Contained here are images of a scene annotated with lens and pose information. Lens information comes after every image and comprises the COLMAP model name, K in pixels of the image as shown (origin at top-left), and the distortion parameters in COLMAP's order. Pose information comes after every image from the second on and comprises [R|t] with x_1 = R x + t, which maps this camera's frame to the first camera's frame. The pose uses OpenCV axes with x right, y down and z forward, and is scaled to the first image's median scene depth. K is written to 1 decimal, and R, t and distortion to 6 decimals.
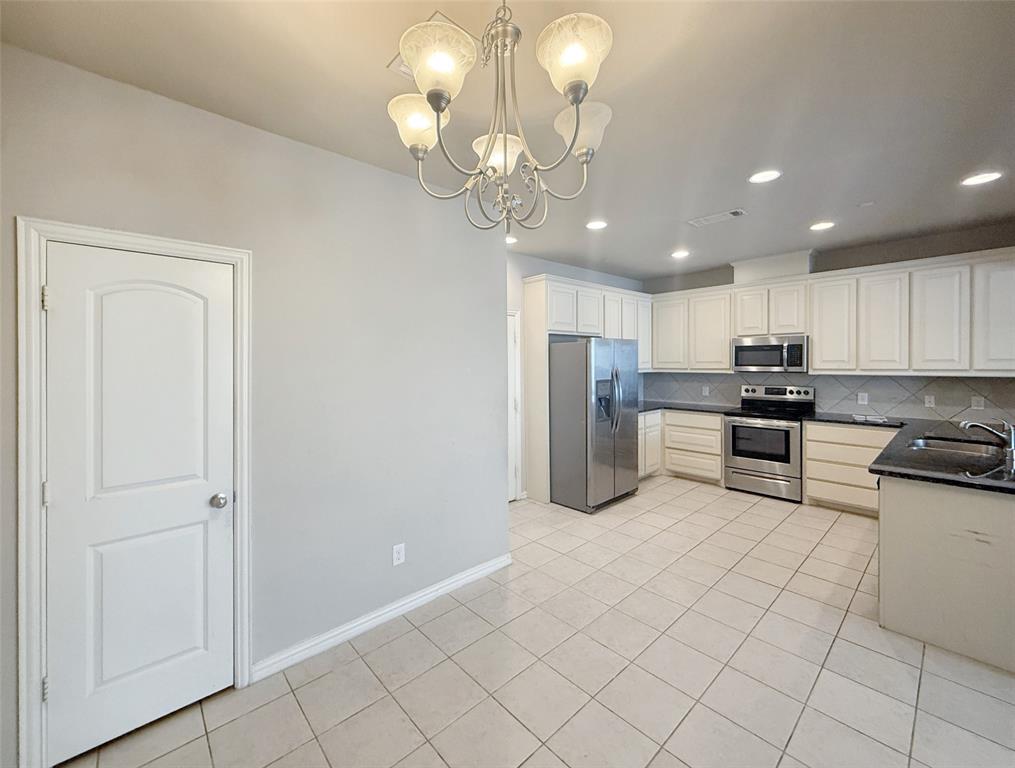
lens RADIAL K [[413.6, 0, 506.8], [0, 413.6, 369.7], [0, 0, 1]] dist [0.000671, 0.000201]
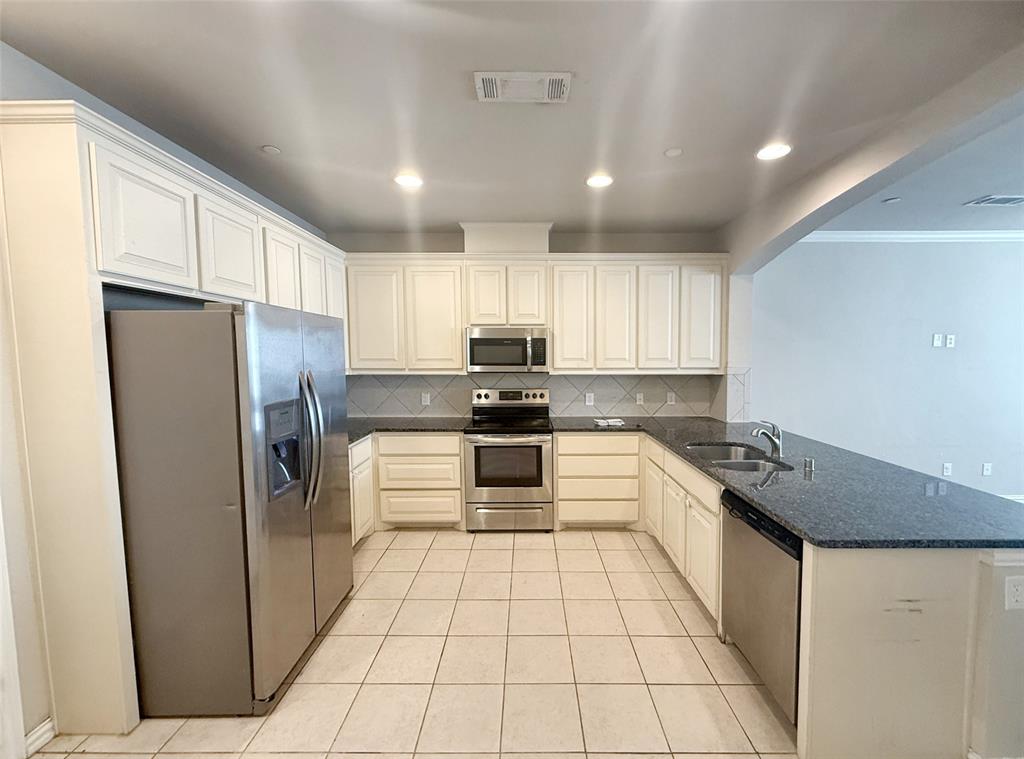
lens RADIAL K [[412.4, 0, 527.7], [0, 412.4, 388.4], [0, 0, 1]] dist [-0.000495, -0.000258]
pose [[0.672313, -0.051185, 0.738495, 0.077700], [0.009302, 0.998112, 0.060711, -0.012273], [-0.740208, -0.033947, 0.671520, 0.463449]]
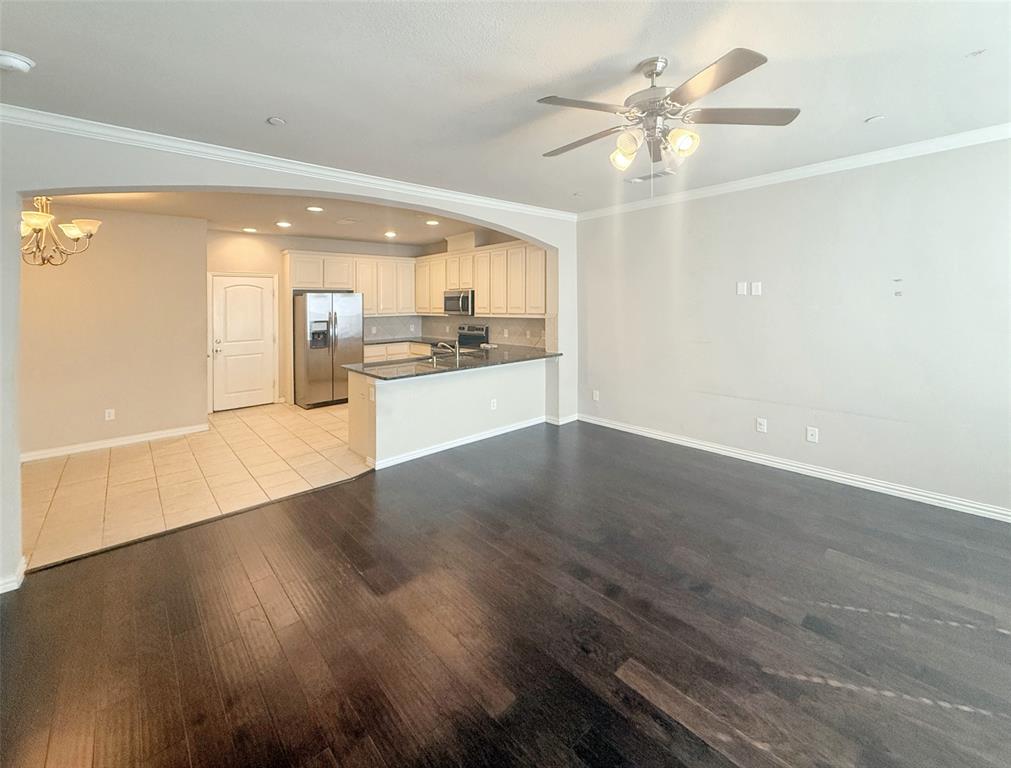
lens RADIAL K [[427.6, 0, 506.8], [0, 427.6, 310.9], [0, 0, 1]] dist [0.000088, 0.000088]
pose [[0.999956, -0.004035, -0.008460, 0.846942], [0.004022, 0.999991, -0.001555, -0.006698], [0.008466, 0.001521, 0.999963, -0.501951]]
